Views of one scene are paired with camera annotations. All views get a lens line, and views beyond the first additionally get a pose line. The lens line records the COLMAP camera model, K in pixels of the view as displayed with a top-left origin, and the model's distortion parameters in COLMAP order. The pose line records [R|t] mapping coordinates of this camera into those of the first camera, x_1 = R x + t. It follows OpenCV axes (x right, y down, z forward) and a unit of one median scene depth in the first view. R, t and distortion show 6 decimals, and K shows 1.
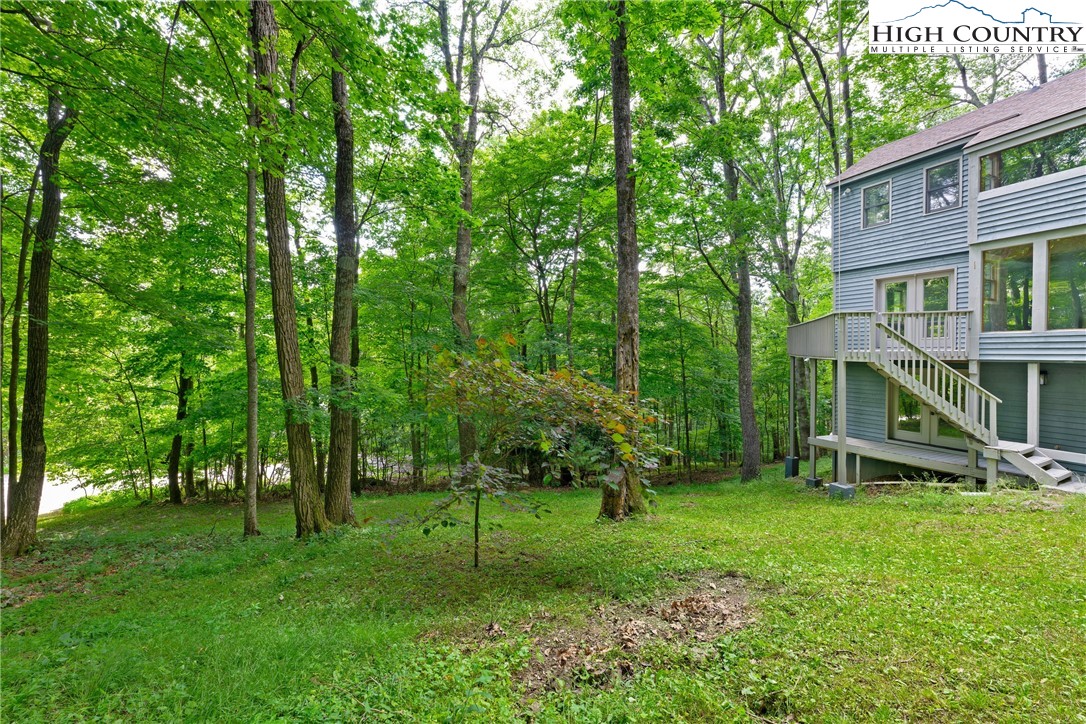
lens RADIAL K [[428.8, 0, 543.0], [0, 428.8, 362.0], [0, 0, 1]] dist [-0.001377, -0.000088]
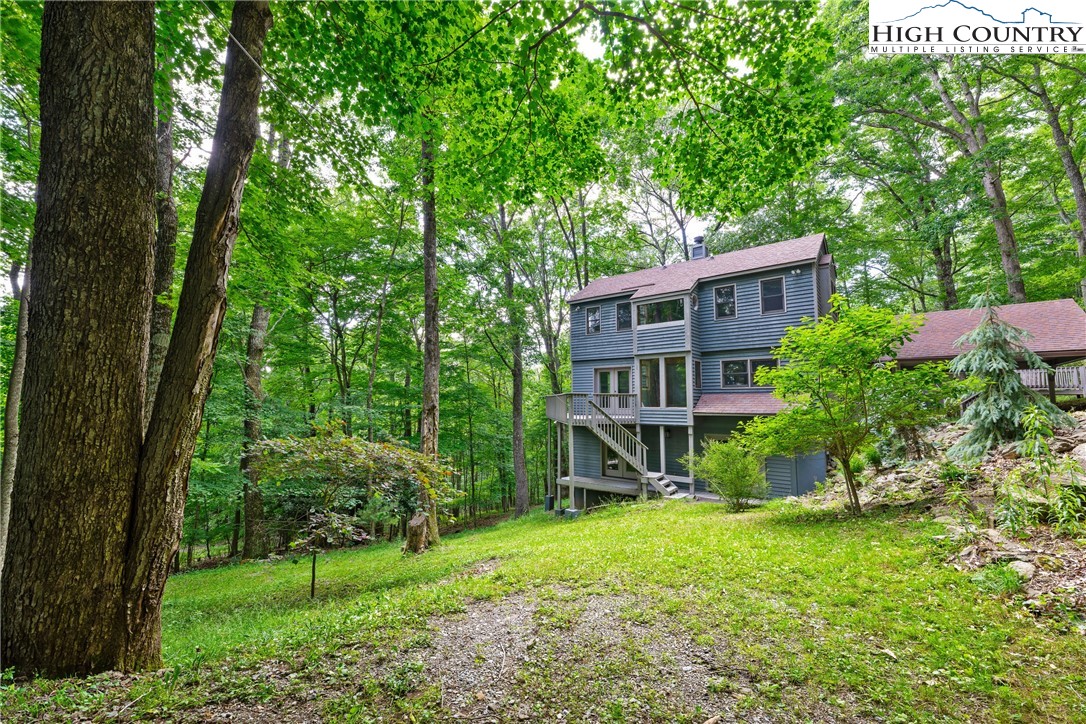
lens RADIAL K [[428.8, 0, 543.0], [0, 428.8, 362.0], [0, 0, 1]] dist [-0.001377, -0.000088]
pose [[0.886463, 0.051951, 0.459875, -0.094705], [0.004590, 0.992644, -0.120984, -0.039425], [-0.462777, 0.109359, 0.879703, -0.298479]]
